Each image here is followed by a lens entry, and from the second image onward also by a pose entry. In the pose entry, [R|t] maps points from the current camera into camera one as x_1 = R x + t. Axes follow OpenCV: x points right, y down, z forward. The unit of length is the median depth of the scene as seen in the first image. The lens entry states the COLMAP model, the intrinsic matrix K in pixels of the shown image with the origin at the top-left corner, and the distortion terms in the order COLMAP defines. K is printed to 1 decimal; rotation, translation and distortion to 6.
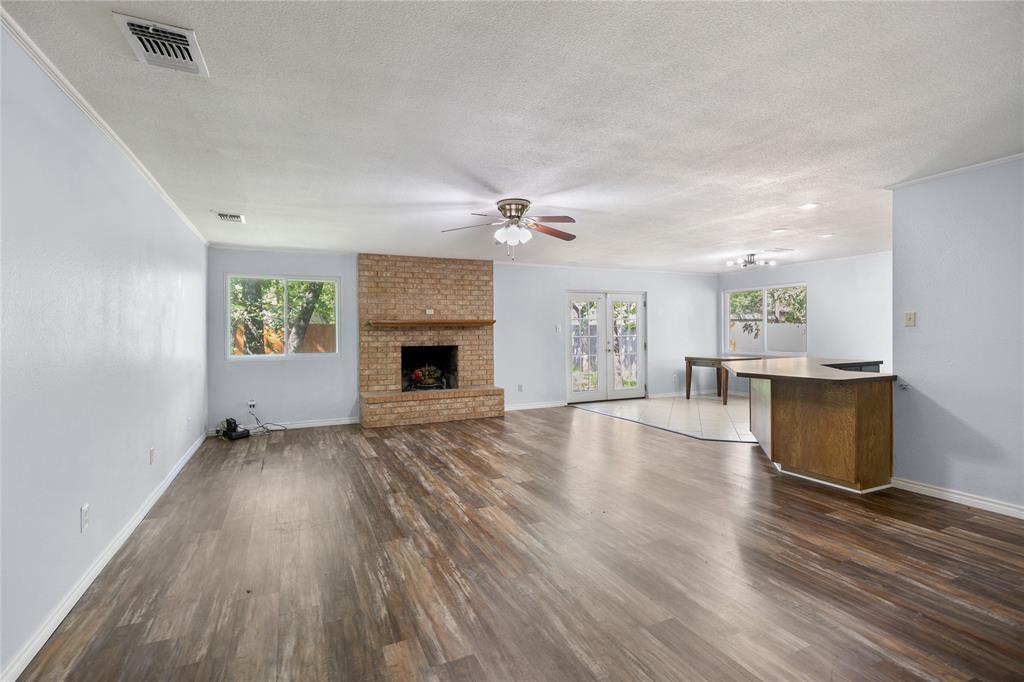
lens RADIAL K [[476.3, 0, 512.0], [0, 476.3, 341.0], [0, 0, 1]] dist [0.001099, -0.000110]
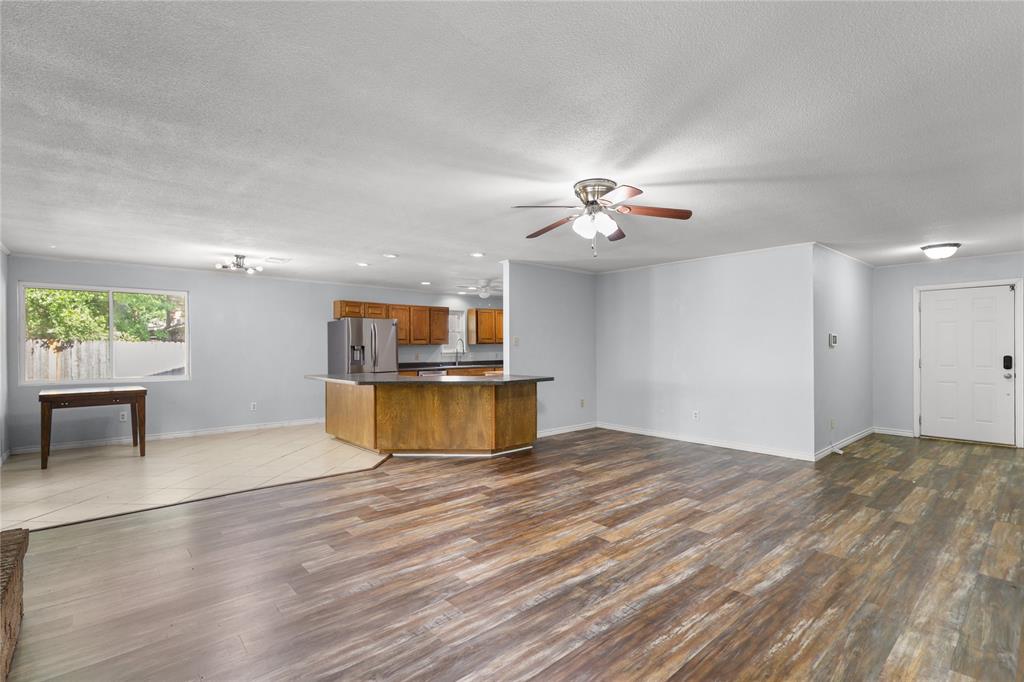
lens RADIAL K [[476.3, 0, 512.0], [0, 476.3, 341.0], [0, 0, 1]] dist [0.001099, -0.000110]
pose [[-0.283498, 0.021098, 0.958741, -0.737586], [0.023611, 0.999608, -0.015016, -0.019318], [-0.958682, 0.018380, -0.283885, 1.377166]]
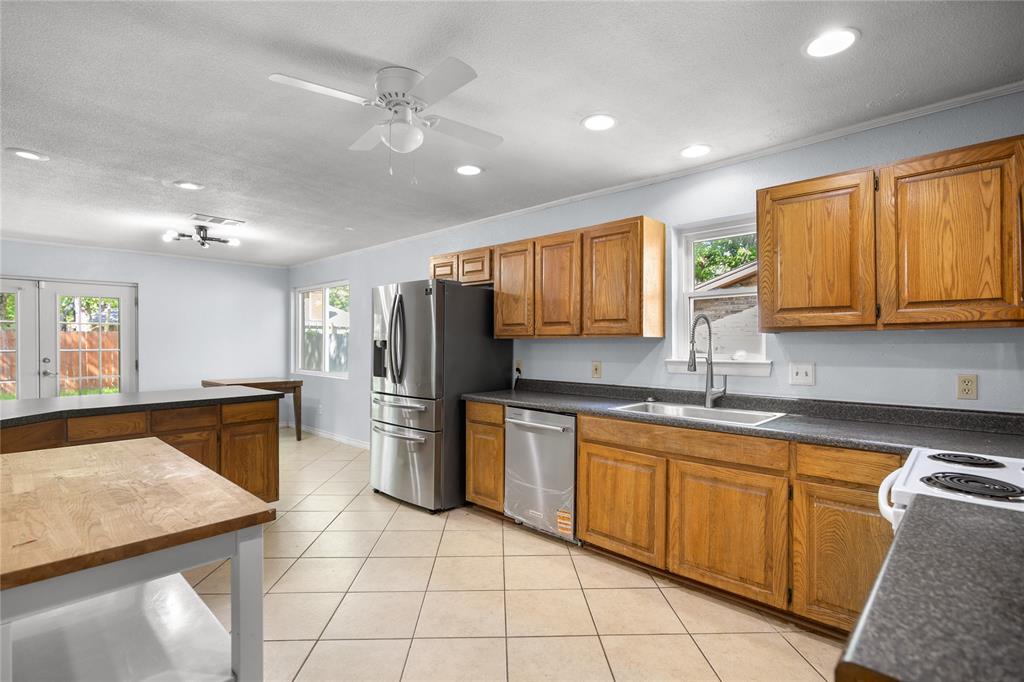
lens RADIAL K [[497.9, 0, 512.0], [0, 497.9, 341.0], [0, 0, 1]] dist [0.000226, -0.000286]
pose [[0.927756, 0.008809, 0.373084, 1.119462], [-0.001151, 0.999784, -0.020744, -0.020292], [-0.373187, 0.018816, 0.927566, 0.362716]]
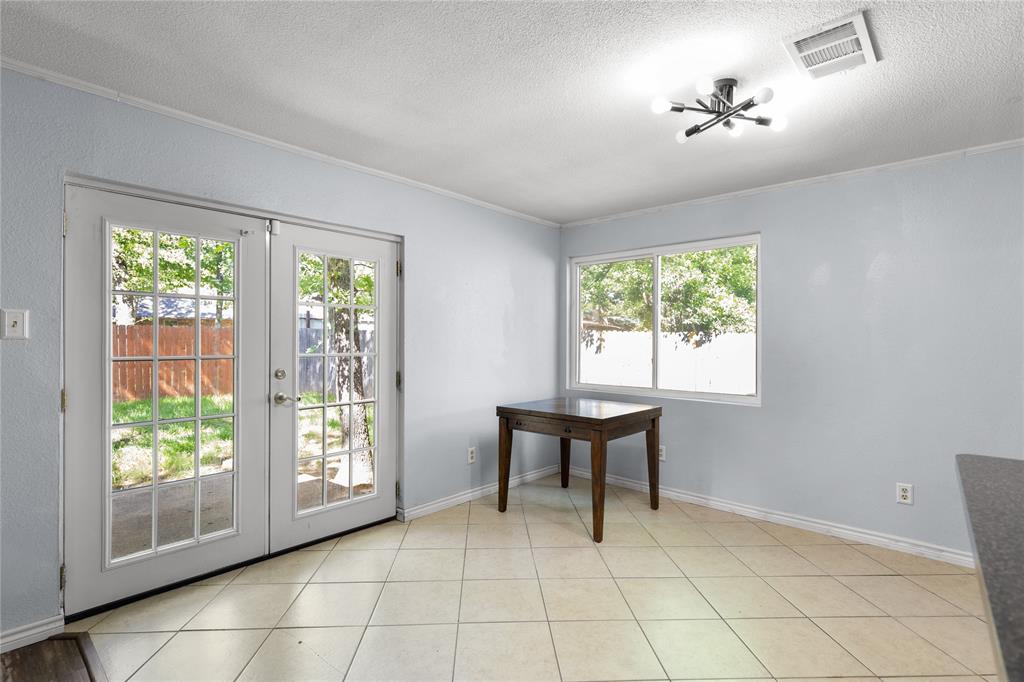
lens RADIAL K [[497.9, 0, 512.0], [0, 497.9, 341.0], [0, 0, 1]] dist [0.000226, -0.000286]
pose [[0.917354, 0.015424, 0.397773, 0.455356], [-0.008023, 0.999763, -0.020262, -0.029830], [-0.397992, 0.015396, 0.917260, 1.338650]]
